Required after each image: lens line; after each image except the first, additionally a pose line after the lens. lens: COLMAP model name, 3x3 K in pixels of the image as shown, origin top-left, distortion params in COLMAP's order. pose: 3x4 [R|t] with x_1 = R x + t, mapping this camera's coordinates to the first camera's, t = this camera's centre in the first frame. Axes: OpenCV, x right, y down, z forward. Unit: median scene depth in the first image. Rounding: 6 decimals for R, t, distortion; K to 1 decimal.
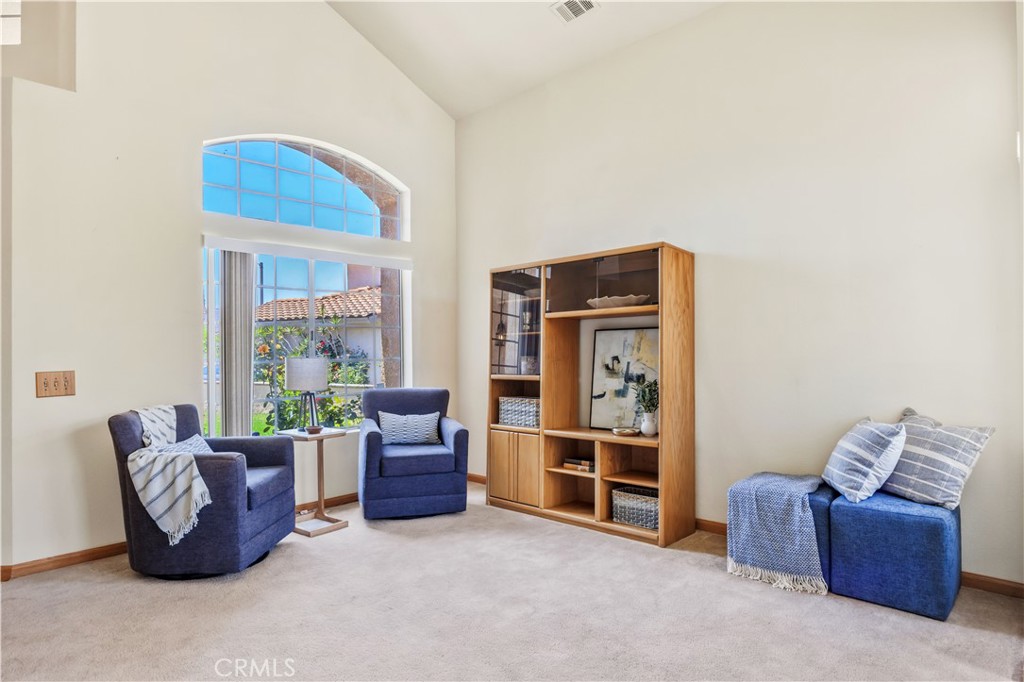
lens RADIAL K [[566.2, 0, 511.3], [0, 566.2, 351.6], [0, 0, 1]] dist [-0.000912, -0.000846]
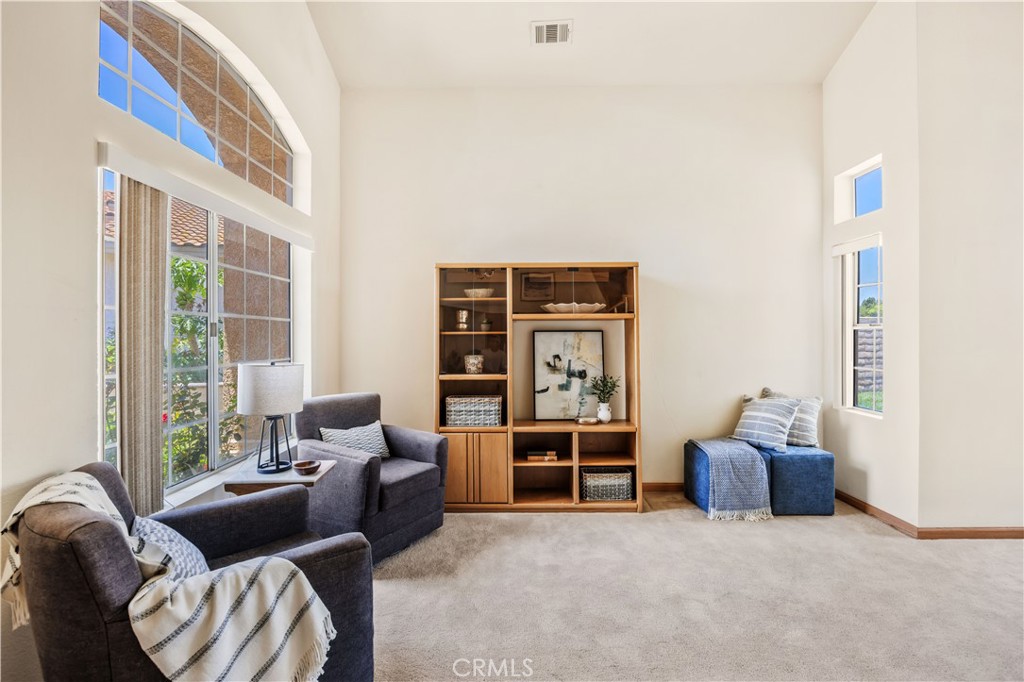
lens RADIAL K [[456.2, 0, 511.0], [0, 456.2, 341.7], [0, 0, 1]] dist [-0.000912, -0.001885]
pose [[0.737212, 0.004642, 0.675645, -0.516219], [-0.008164, 0.999965, 0.002037, -0.019807], [-0.675612, -0.007018, 0.737224, 0.396659]]
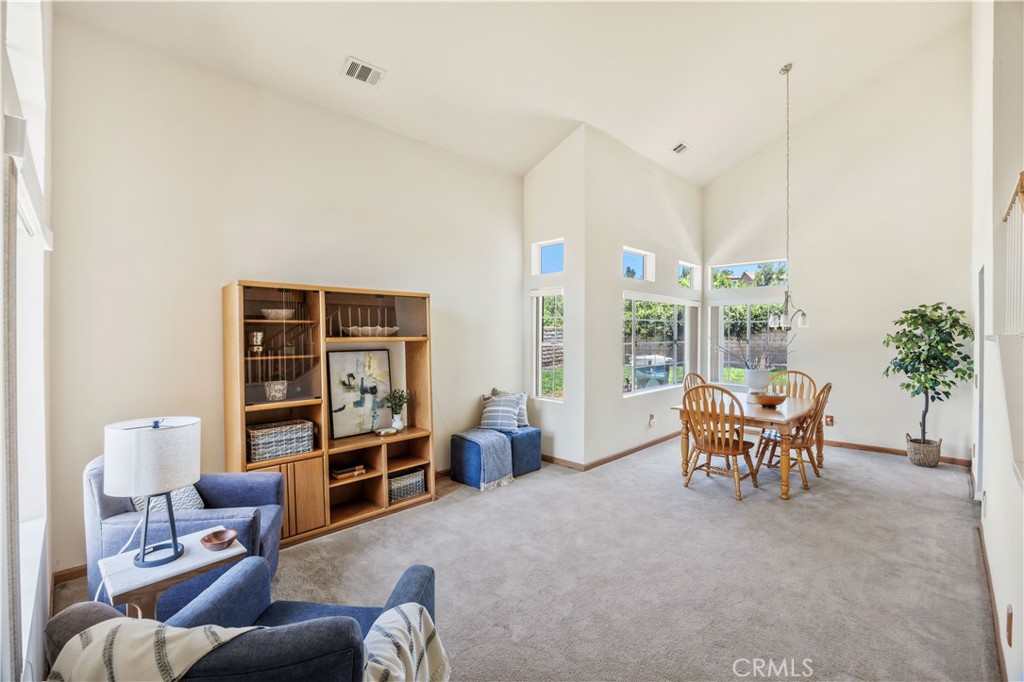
lens RADIAL K [[456.2, 0, 511.8], [0, 456.2, 338.1], [0, 0, 1]] dist [-0.000912, -0.001885]
pose [[0.028603, -0.005406, 0.999576, -0.784425], [-0.007883, 0.999953, 0.005634, -0.076408], [-0.999560, -0.008041, 0.028559, 0.651123]]
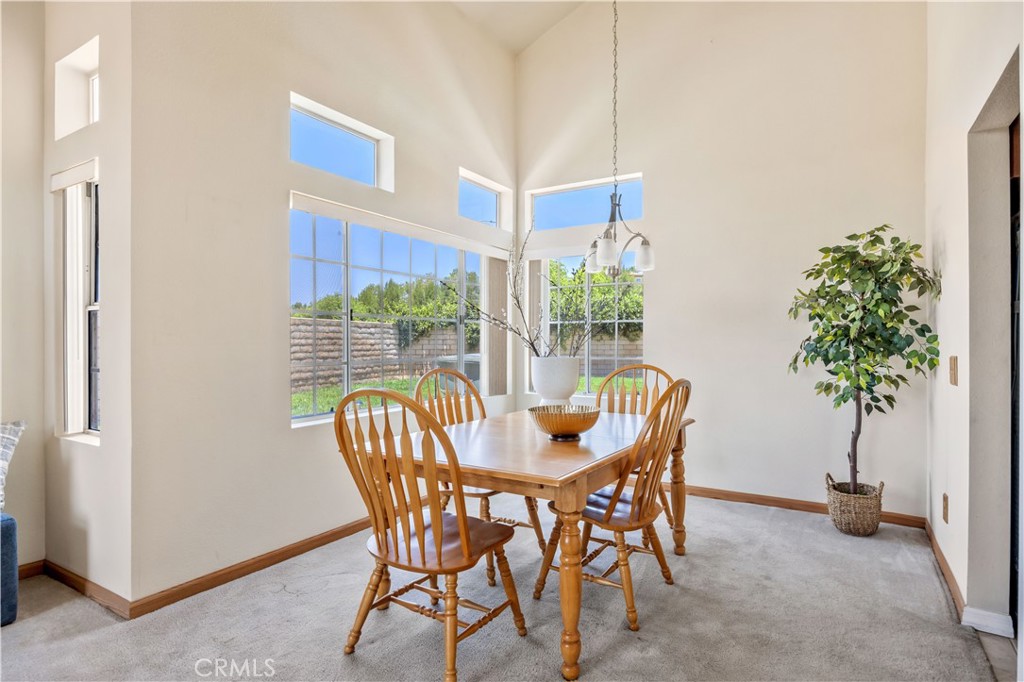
lens RADIAL K [[536.6, 0, 522.1], [0, 536.6, 350.9], [0, 0, 1]] dist [-0.000266, 0.002090]
pose [[-0.189464, -0.003102, 0.981883, -0.193014], [-0.003392, 0.999991, 0.002505, 0.000520], [-0.981882, -0.002856, -0.189473, 0.191641]]
